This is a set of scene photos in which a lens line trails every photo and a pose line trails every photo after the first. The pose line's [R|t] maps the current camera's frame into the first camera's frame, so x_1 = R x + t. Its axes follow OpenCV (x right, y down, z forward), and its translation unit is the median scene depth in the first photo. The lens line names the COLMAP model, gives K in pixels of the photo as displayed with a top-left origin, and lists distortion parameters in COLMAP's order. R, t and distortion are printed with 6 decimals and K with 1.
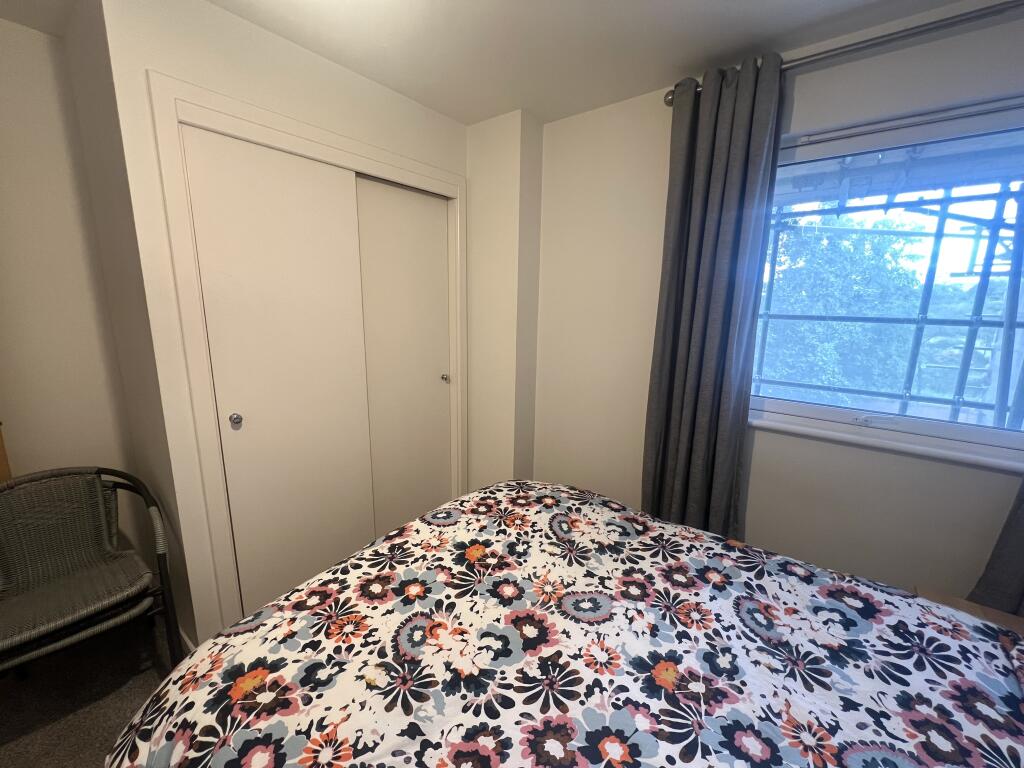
lens RADIAL K [[410.7, 0, 514.7], [0, 410.7, 382.9], [0, 0, 1]] dist [-0.002464, -0.000181]
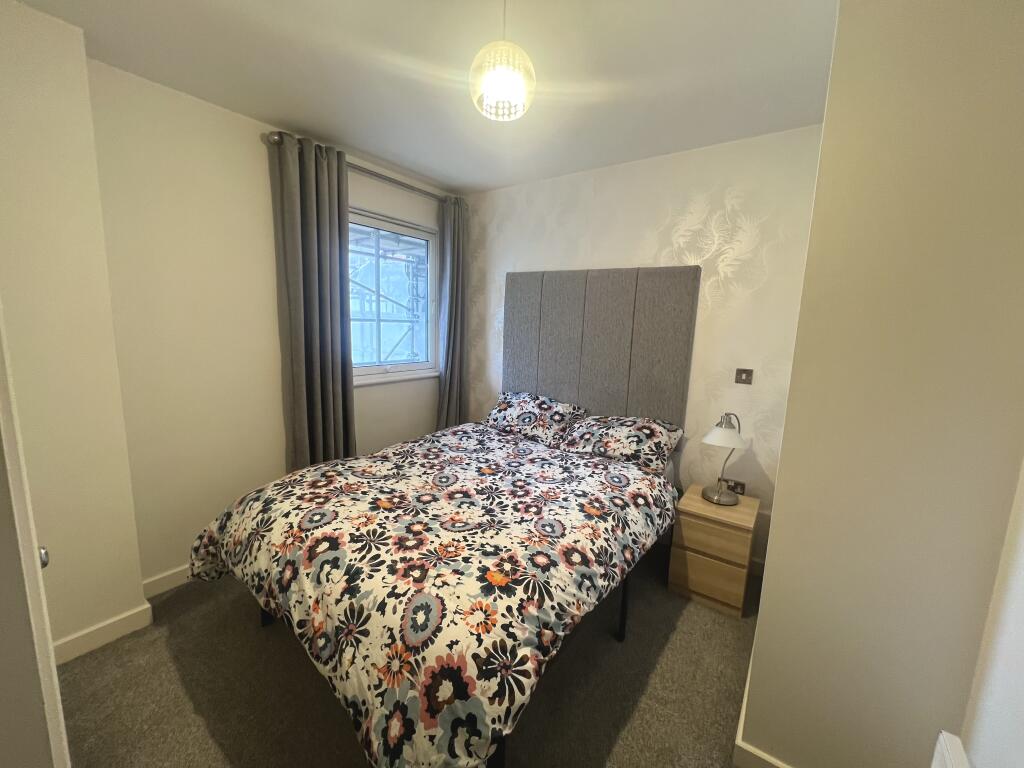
lens RADIAL K [[410.7, 0, 512.3], [0, 410.7, 385.3], [0, 0, 1]] dist [-0.002464, -0.000181]
pose [[-0.040419, -0.172722, 0.984141, -1.381077], [0.162519, 0.970693, 0.177037, -0.104757], [-0.985877, 0.167097, -0.011164, 0.614974]]
